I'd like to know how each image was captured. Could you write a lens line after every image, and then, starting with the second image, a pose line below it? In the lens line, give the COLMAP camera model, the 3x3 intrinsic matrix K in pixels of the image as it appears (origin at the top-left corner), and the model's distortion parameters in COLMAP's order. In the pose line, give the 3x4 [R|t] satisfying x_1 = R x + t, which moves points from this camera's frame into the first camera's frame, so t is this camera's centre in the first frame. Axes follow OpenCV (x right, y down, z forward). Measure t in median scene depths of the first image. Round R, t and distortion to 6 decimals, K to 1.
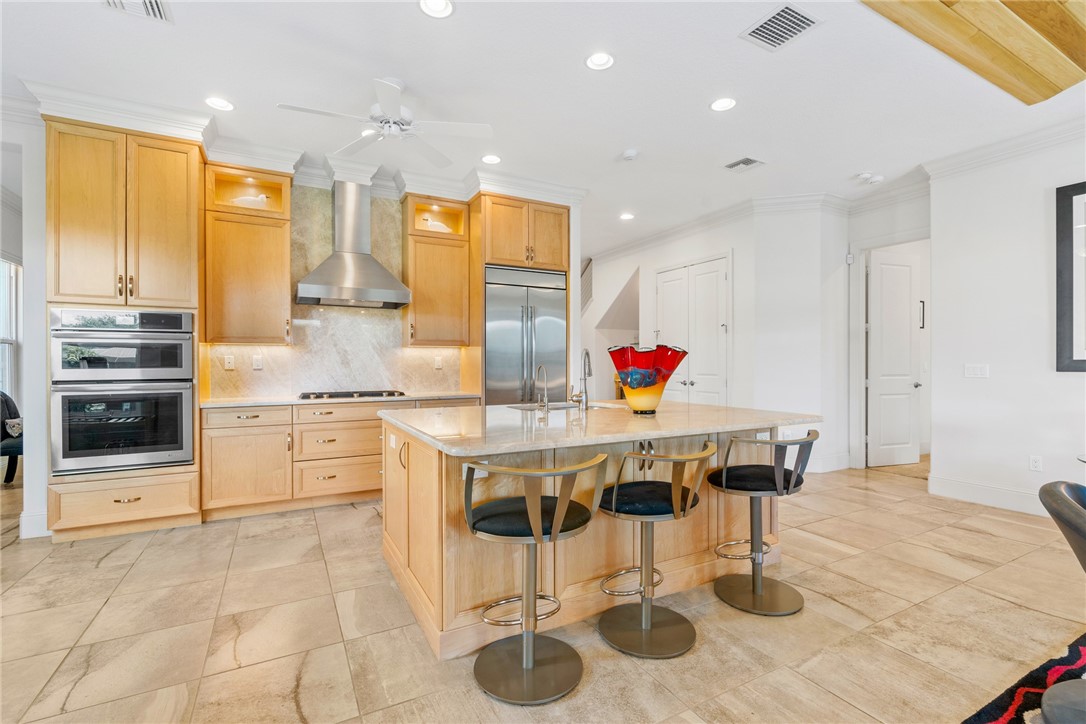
lens RADIAL K [[483.1, 0, 543.0], [0, 483.1, 362.0], [0, 0, 1]] dist [-0.003735, -0.000146]
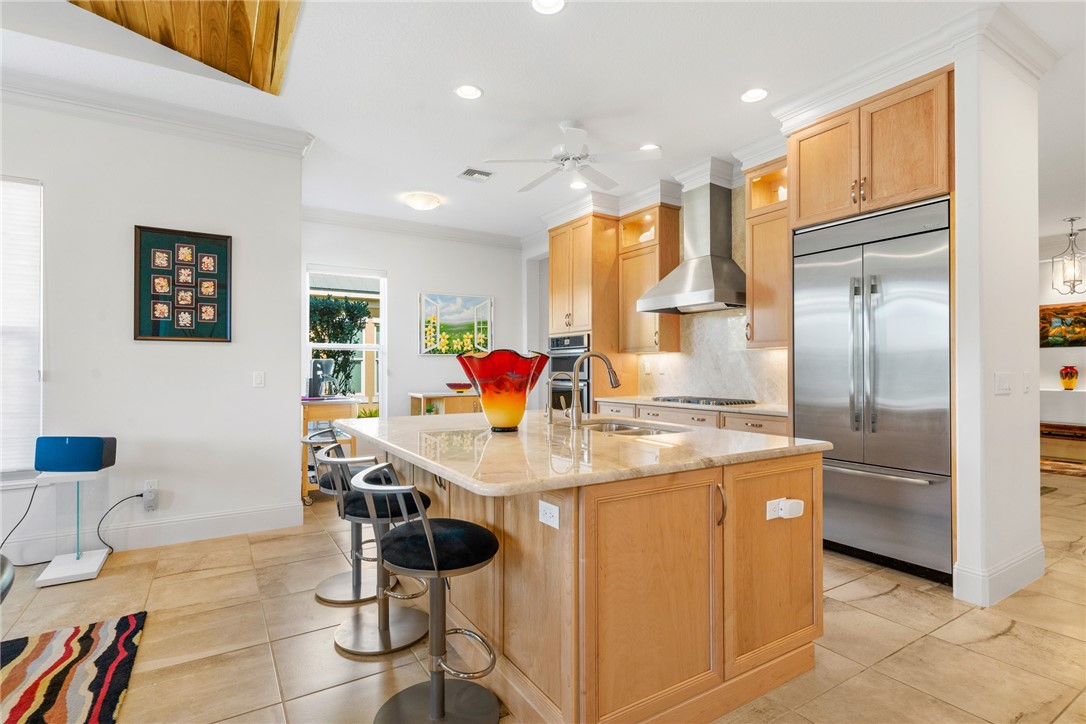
lens RADIAL K [[535.7, 0, 543.0], [0, 535.7, 362.0], [0, 0, 1]] dist [0.002635, 0.000453]
pose [[0.065544, -0.012083, -0.997777, 0.658626], [-0.005014, 0.999910, -0.012438, 0.003141], [0.997837, 0.005818, 0.065478, 0.590798]]
